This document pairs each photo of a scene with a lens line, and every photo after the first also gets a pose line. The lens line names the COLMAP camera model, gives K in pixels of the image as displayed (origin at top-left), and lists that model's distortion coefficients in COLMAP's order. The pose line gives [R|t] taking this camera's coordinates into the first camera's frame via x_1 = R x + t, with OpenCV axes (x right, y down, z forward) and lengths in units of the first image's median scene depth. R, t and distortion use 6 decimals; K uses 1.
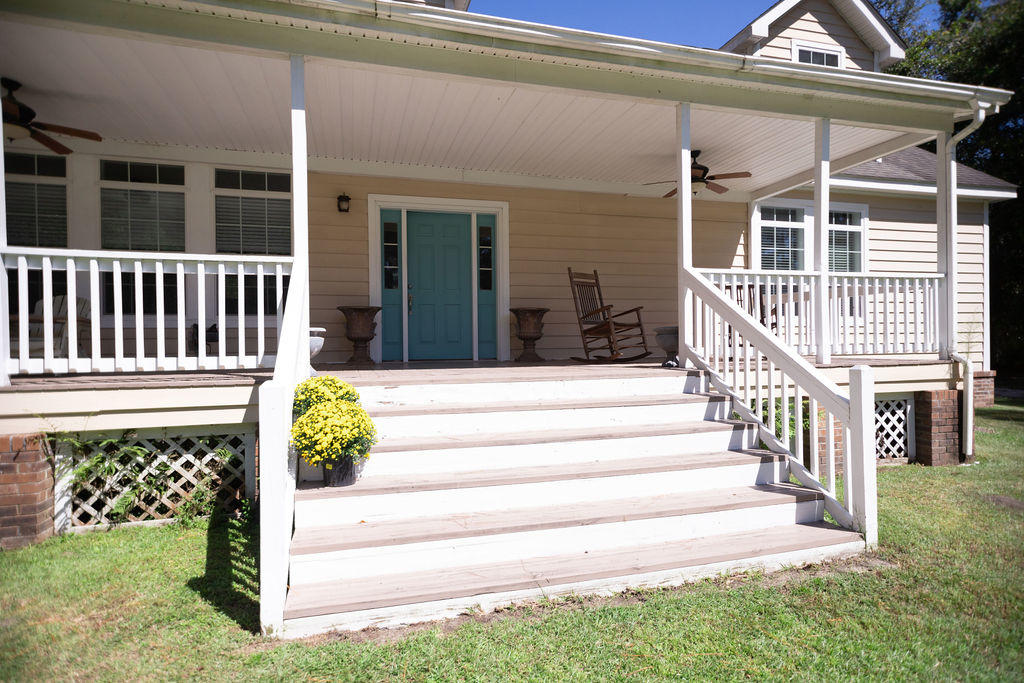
lens RADIAL K [[573.3, 0, 519.0], [0, 573.3, 343.1], [0, 0, 1]] dist [0.013403, 0.000873]
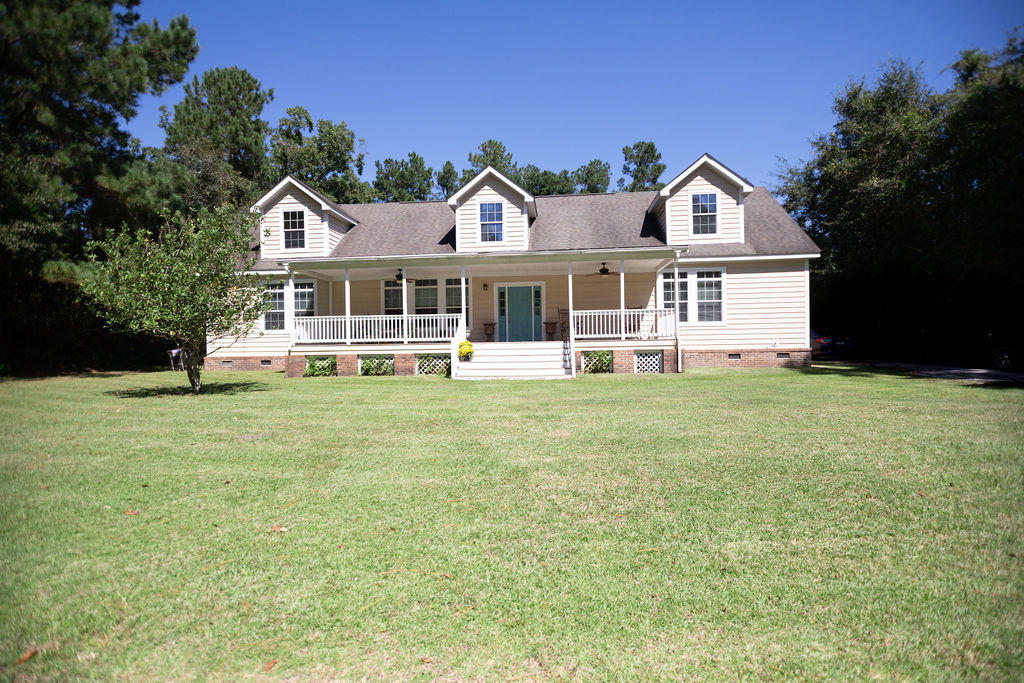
lens RADIAL K [[596.1, 0, 512.0], [0, 596.1, 341.5], [0, 0, 1]] dist [0.000364, 0.000101]
pose [[0.928316, -0.007745, -0.371712, 1.096942], [0.005948, 0.999964, -0.005980, 0.056673], [0.371746, 0.003340, 0.928329, -2.037549]]
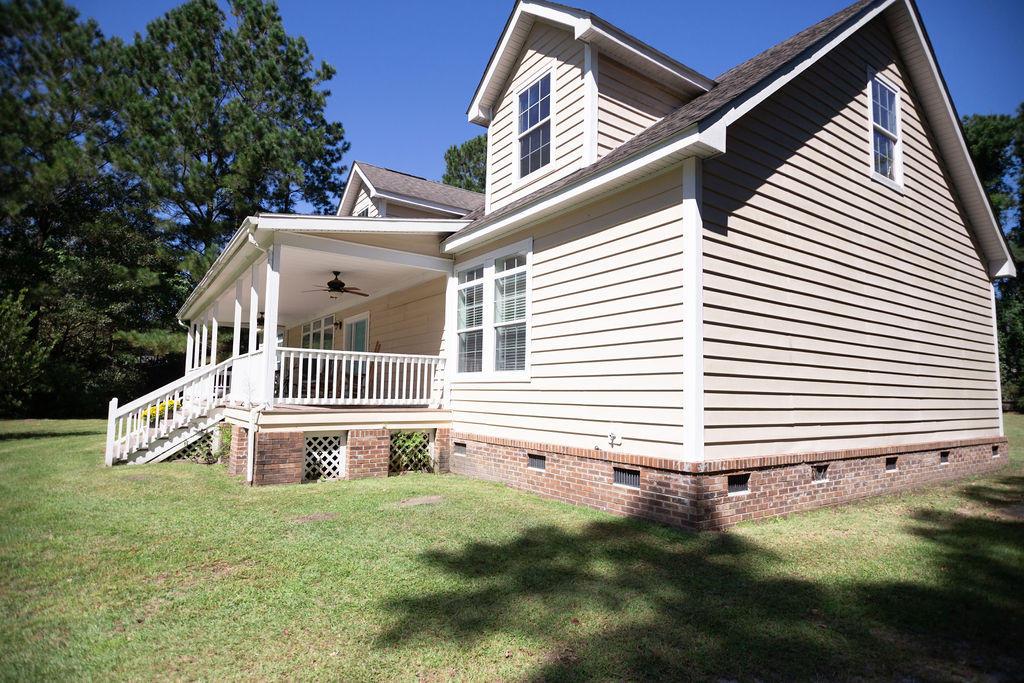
lens RADIAL K [[566.5, 0, 510.6], [0, 566.5, 344.0], [0, 0, 1]] dist [0.017614, 0.000082]
pose [[0.300862, -0.071576, -0.950978, 2.196977], [-0.018094, 0.996572, -0.080732, -0.026576], [0.953496, 0.041496, 0.298535, 1.165856]]
